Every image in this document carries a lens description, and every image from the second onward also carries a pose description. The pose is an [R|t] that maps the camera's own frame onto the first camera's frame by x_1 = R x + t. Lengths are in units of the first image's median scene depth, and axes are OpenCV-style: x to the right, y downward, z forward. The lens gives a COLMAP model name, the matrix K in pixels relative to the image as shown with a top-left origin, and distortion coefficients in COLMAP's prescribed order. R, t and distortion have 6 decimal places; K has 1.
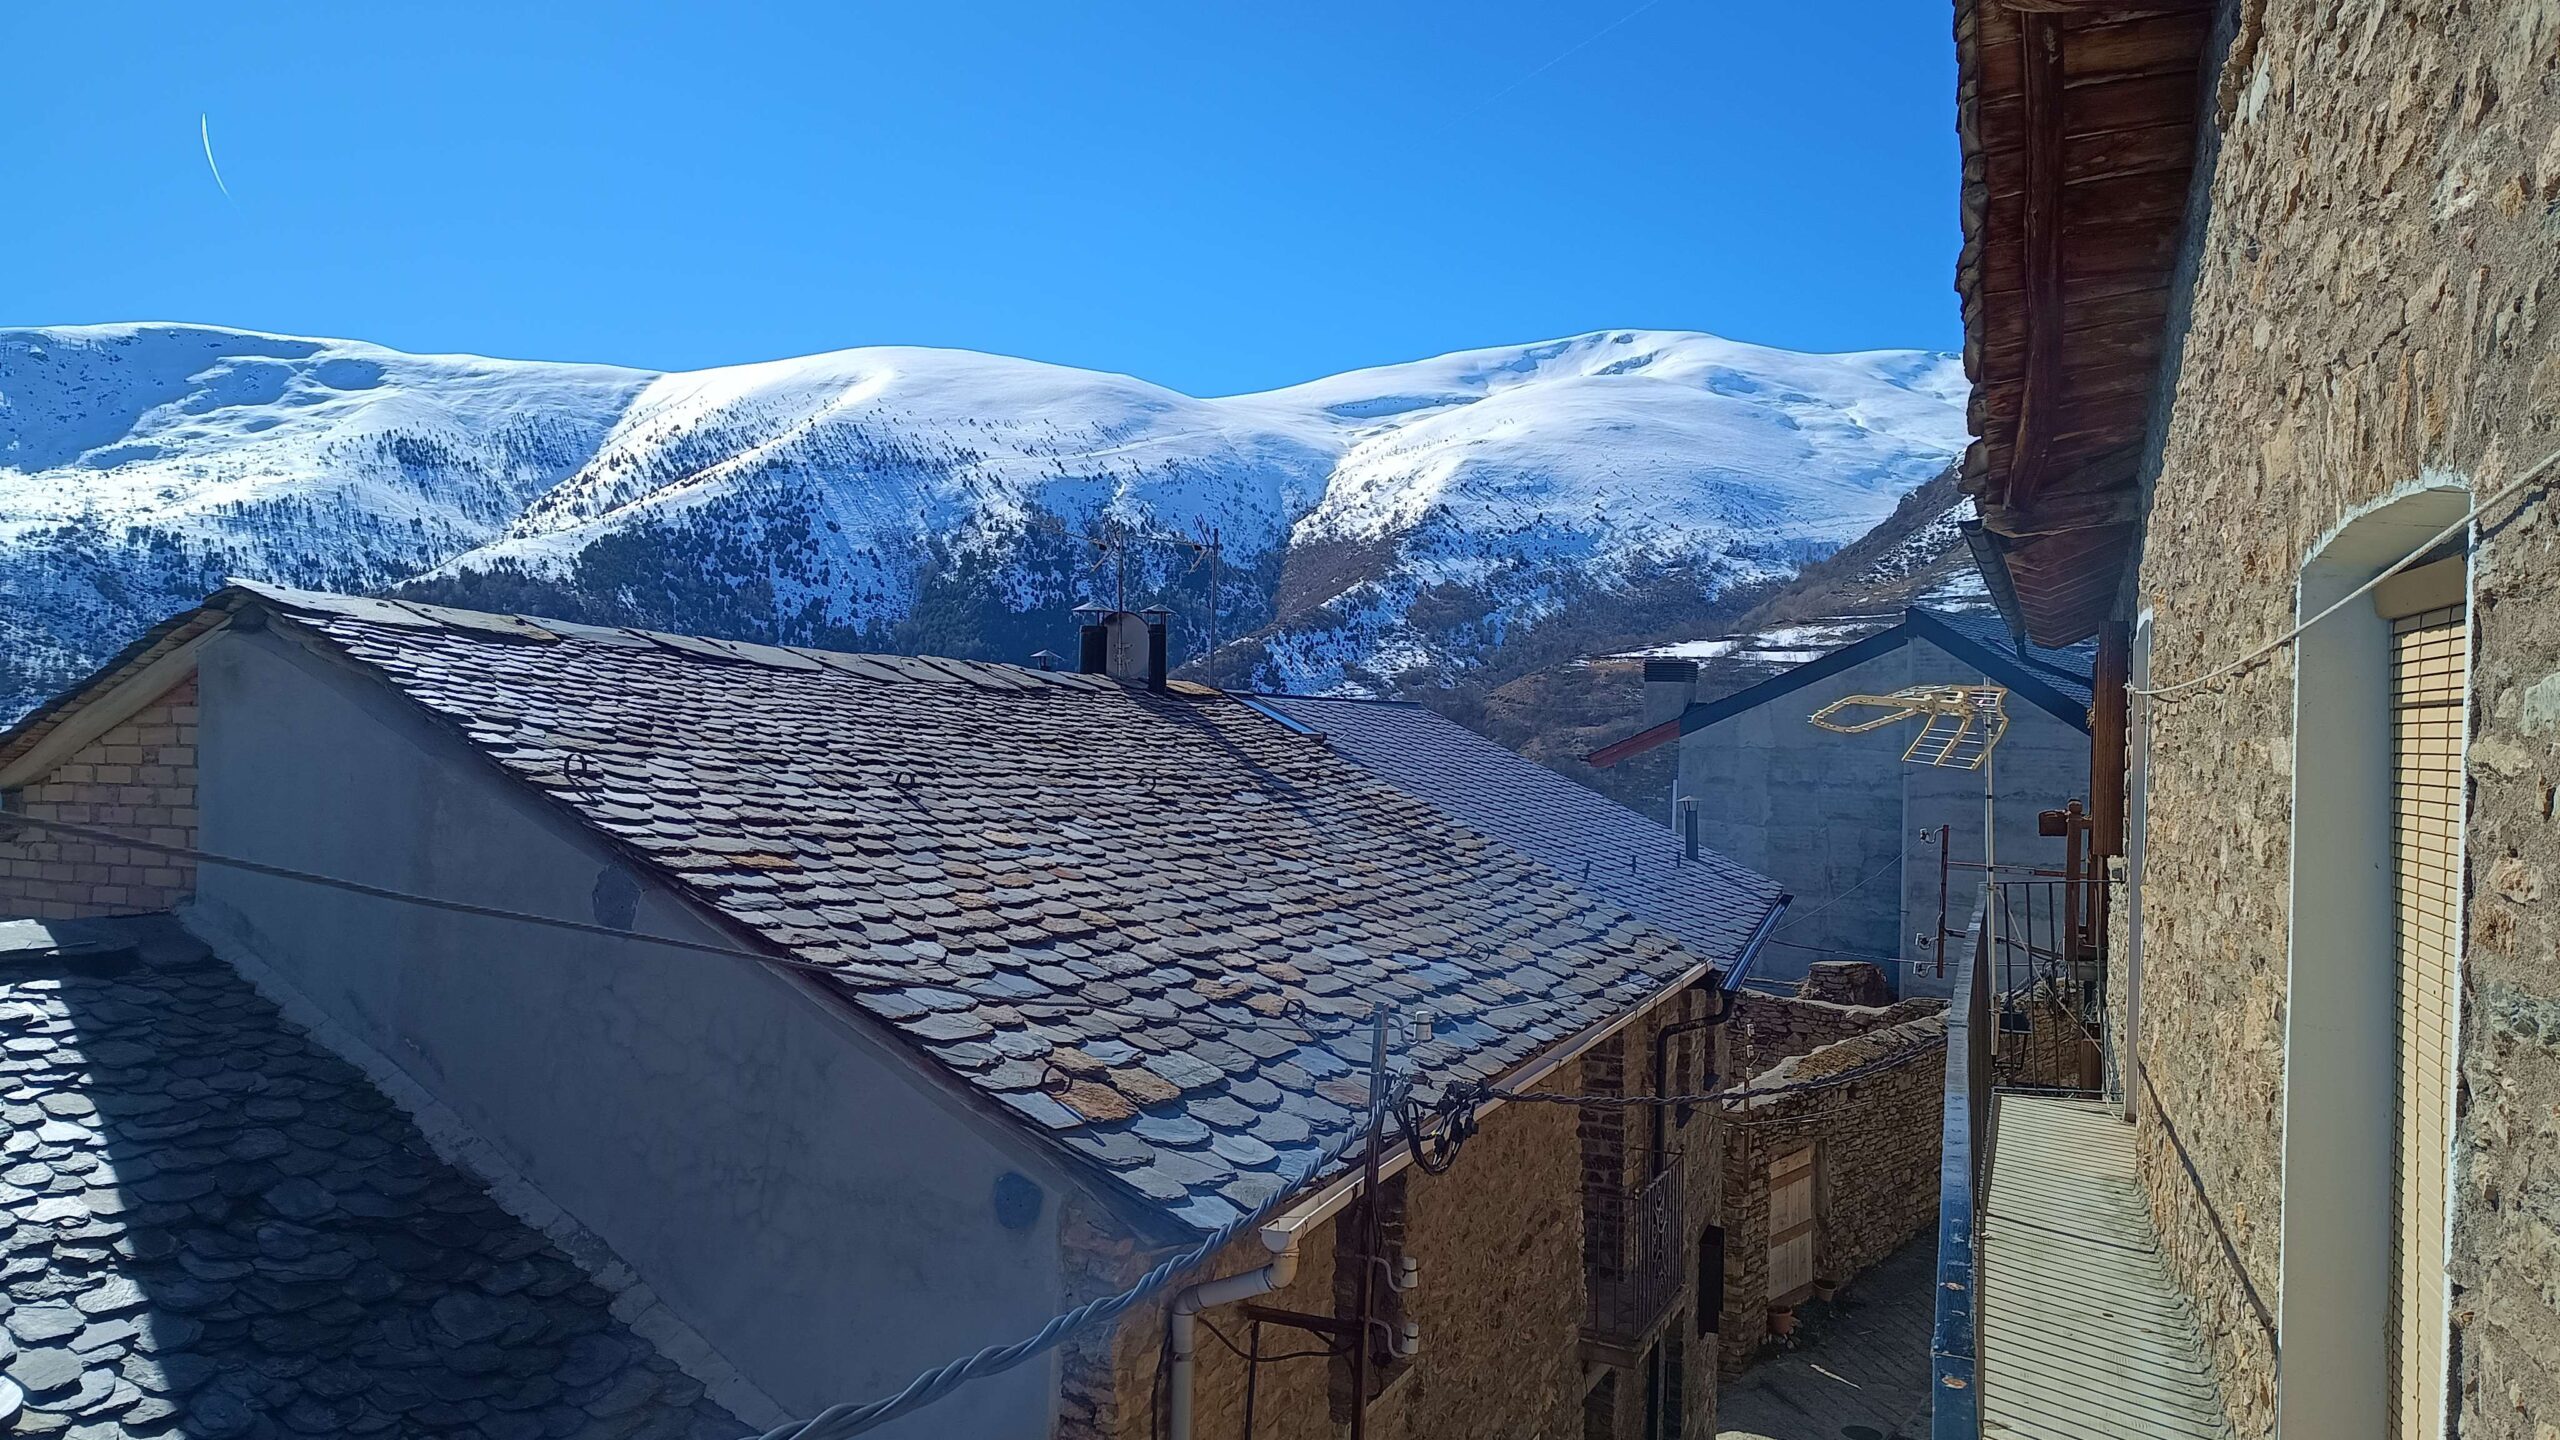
lens RADIAL K [[1708.1, 0, 1285.6], [0, 1708.1, 725.8], [0, 0, 1]] dist [0.038219, -0.040821]
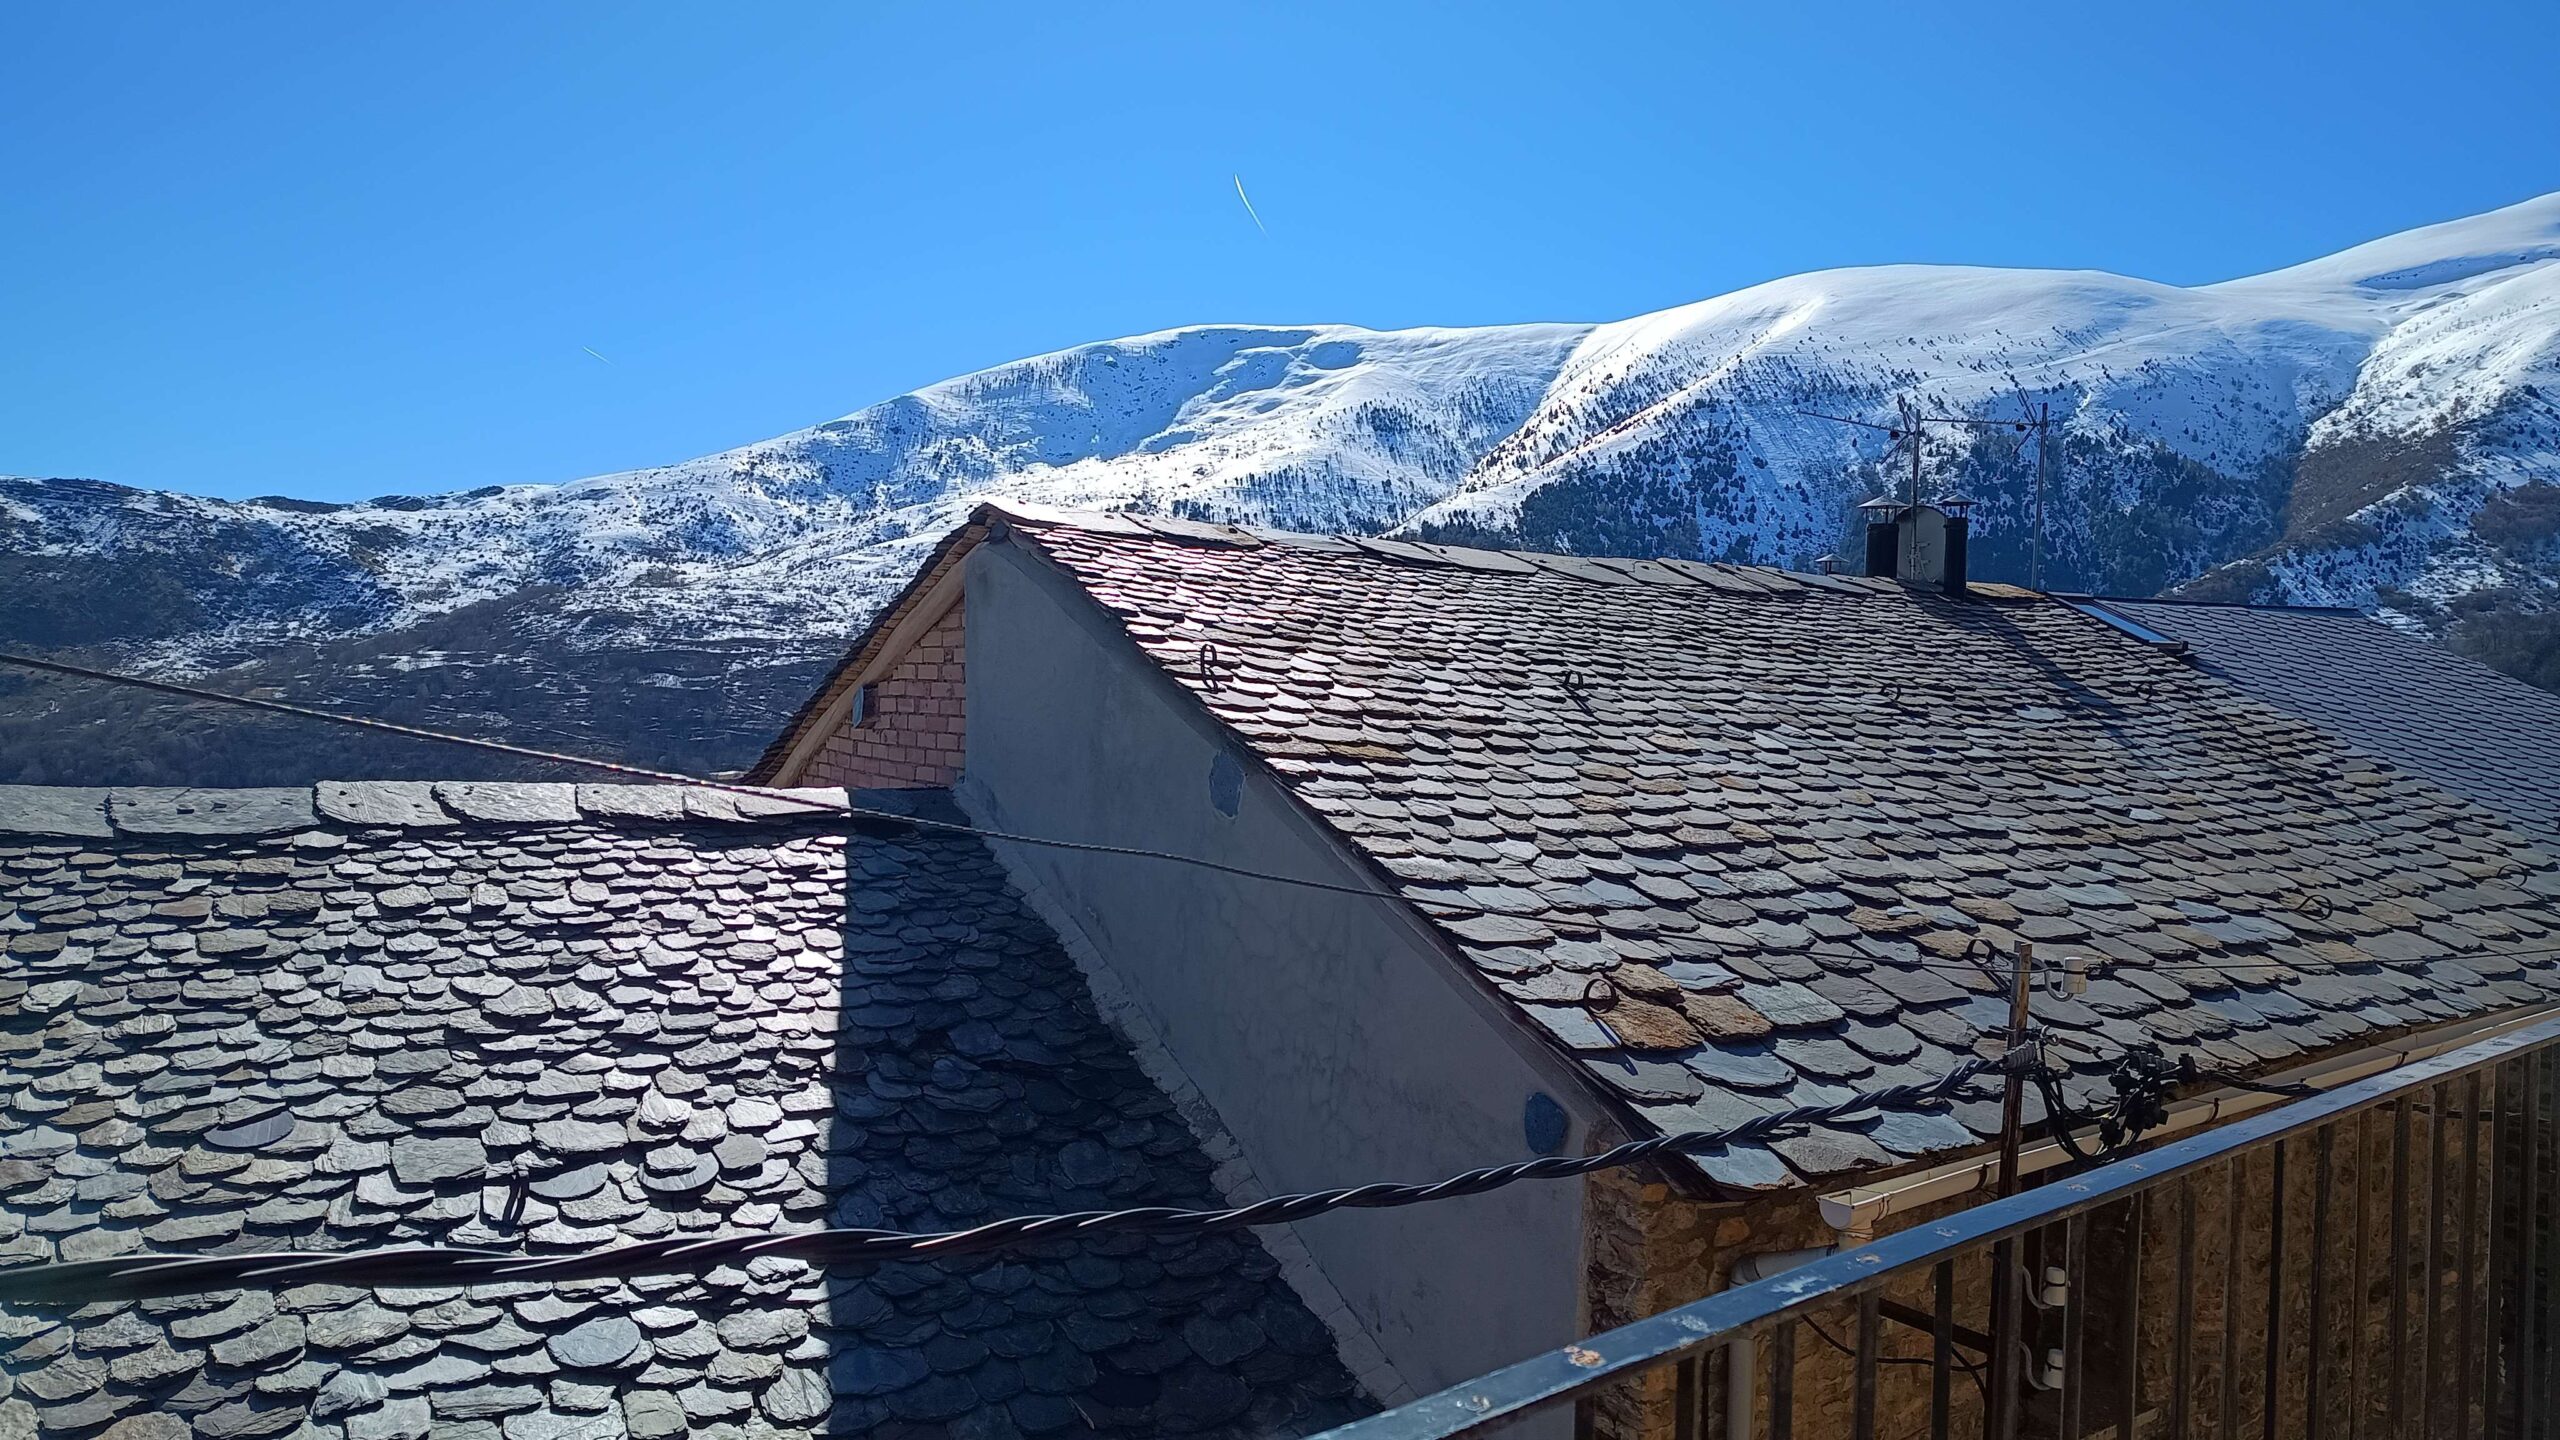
lens RADIAL K [[1708.1, 0, 1284.4], [0, 1708.1, 732.2], [0, 0, 1]] dist [0.038219, -0.040821]
pose [[0.862632, 0.016083, -0.505576, 0.134282], [0.003967, 0.999249, 0.038557, 0.027168], [0.505817, -0.035266, 0.861920, 0.121201]]
